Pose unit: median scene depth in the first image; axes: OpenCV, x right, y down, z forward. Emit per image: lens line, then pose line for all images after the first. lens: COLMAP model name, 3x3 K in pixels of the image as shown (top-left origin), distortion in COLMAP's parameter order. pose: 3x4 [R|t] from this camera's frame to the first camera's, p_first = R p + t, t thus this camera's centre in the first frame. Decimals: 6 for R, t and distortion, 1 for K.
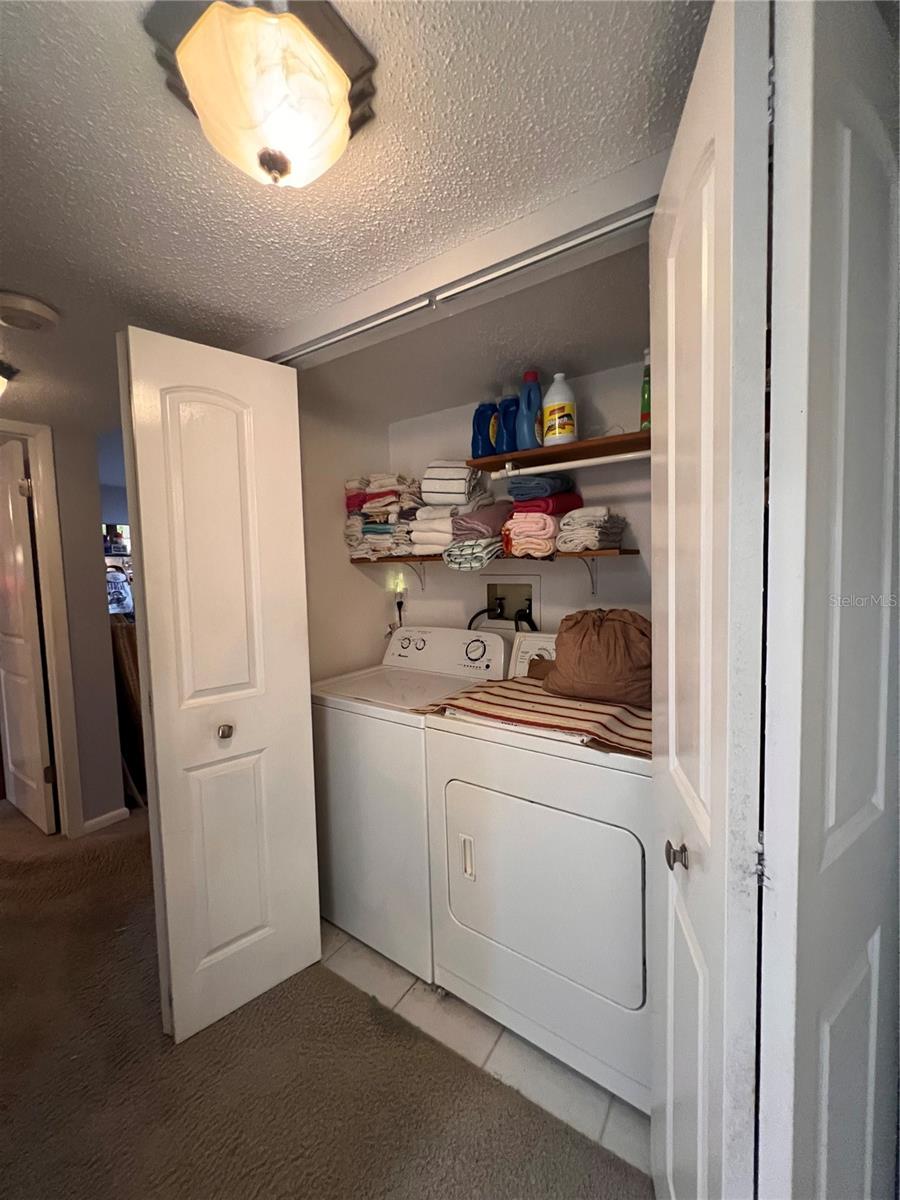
lens RADIAL K [[480.7, 0, 451.6], [0, 480.7, 599.2], [0, 0, 1]] dist [-0.001708, 0.000349]
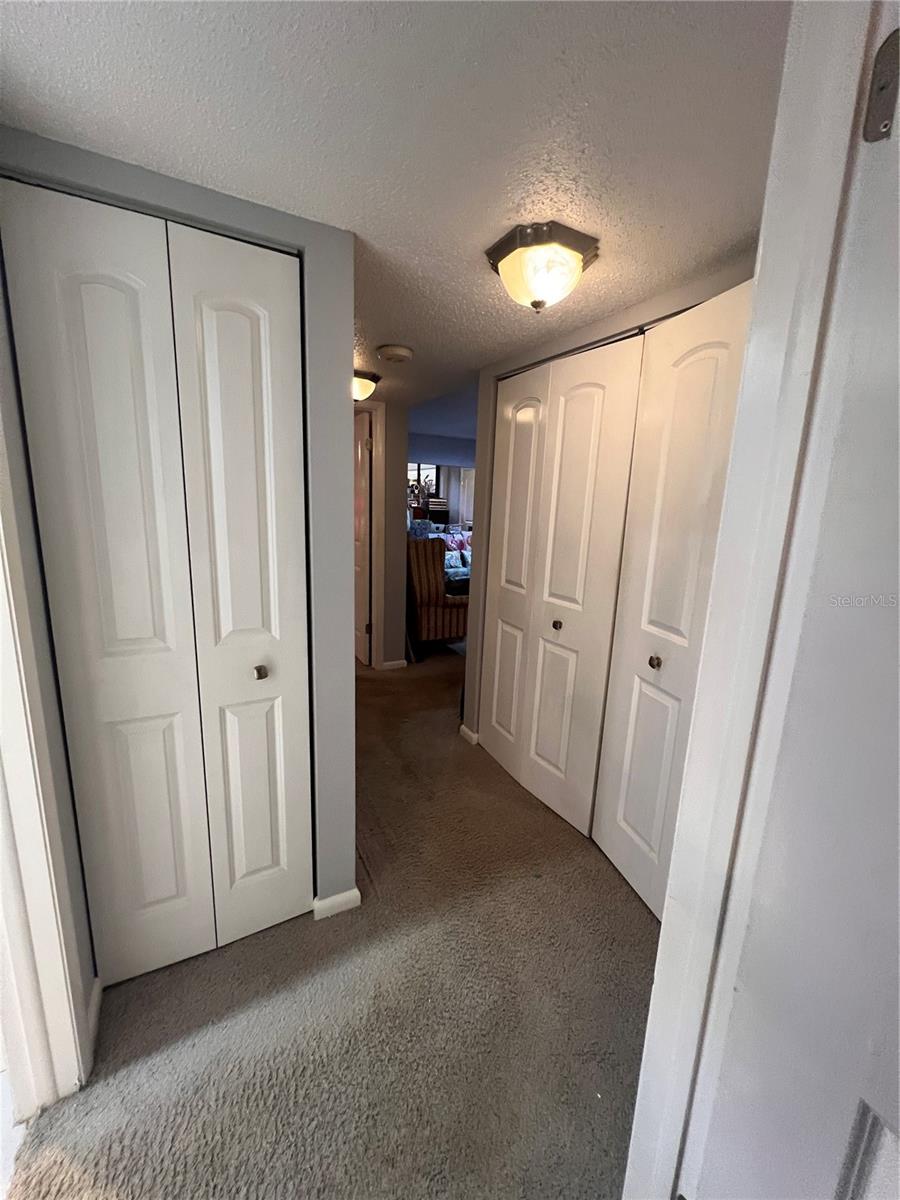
lens RADIAL K [[480.7, 0, 453.5], [0, 480.7, 597.9], [0, 0, 1]] dist [-0.001708, 0.000349]
pose [[0.886444, 0.148594, -0.438334, 0.106982], [-0.086419, 0.983545, 0.158654, -0.013740], [0.454696, -0.102757, 0.884699, -0.300463]]
